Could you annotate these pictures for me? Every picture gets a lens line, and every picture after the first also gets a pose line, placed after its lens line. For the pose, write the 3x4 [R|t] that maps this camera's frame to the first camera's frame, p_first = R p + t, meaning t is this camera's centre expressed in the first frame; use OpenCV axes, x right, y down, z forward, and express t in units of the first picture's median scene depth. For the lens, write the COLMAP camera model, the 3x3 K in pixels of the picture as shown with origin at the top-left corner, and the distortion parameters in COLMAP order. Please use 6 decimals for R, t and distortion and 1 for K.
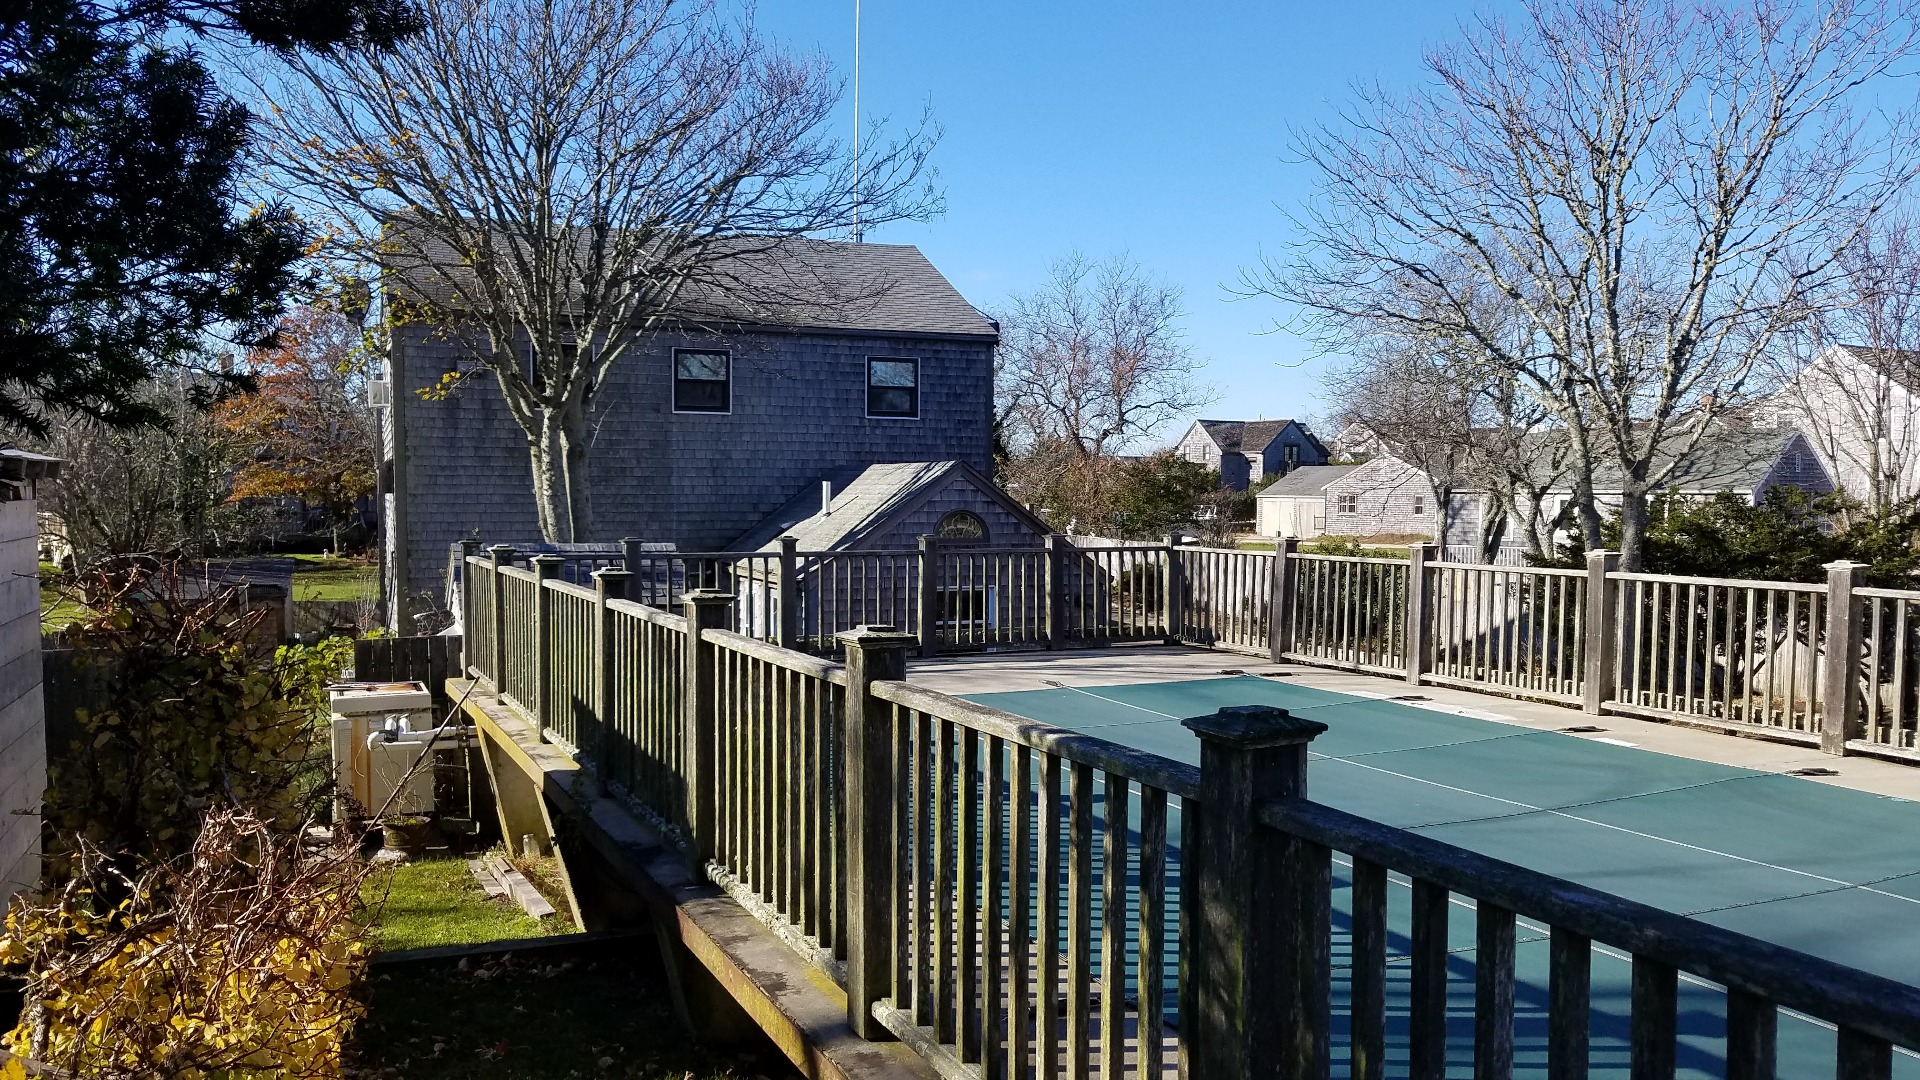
lens RADIAL K [[1540.5, 0, 955.2], [0, 1540.5, 558.7], [0, 0, 1]] dist [0.006435, -0.000384]
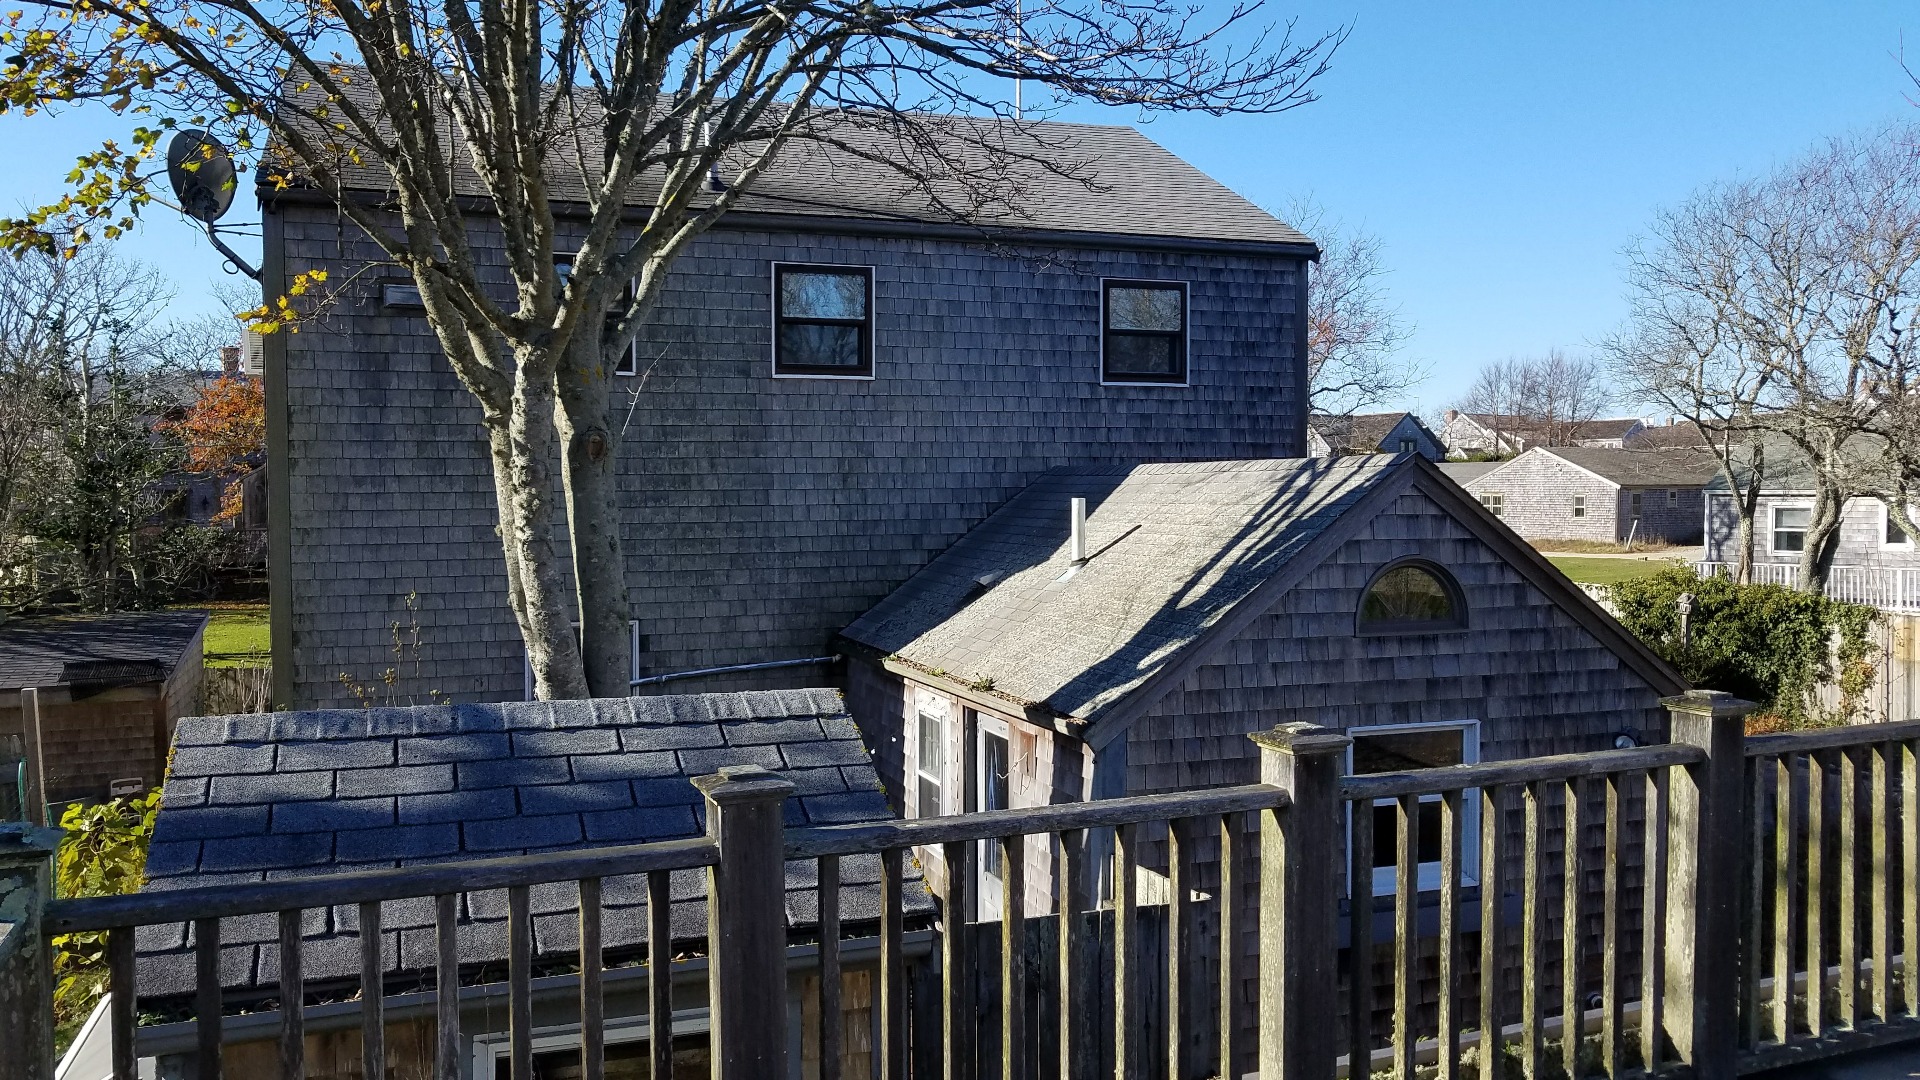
lens RADIAL K [[1540.5, 0, 962.8], [0, 1540.5, 528.5], [0, 0, 1]] dist [0.006435, -0.000384]
pose [[0.999521, -0.010025, -0.029274, -0.098259], [0.009415, 0.999737, -0.020904, -0.027069], [0.029476, 0.020618, 0.999353, 0.441880]]
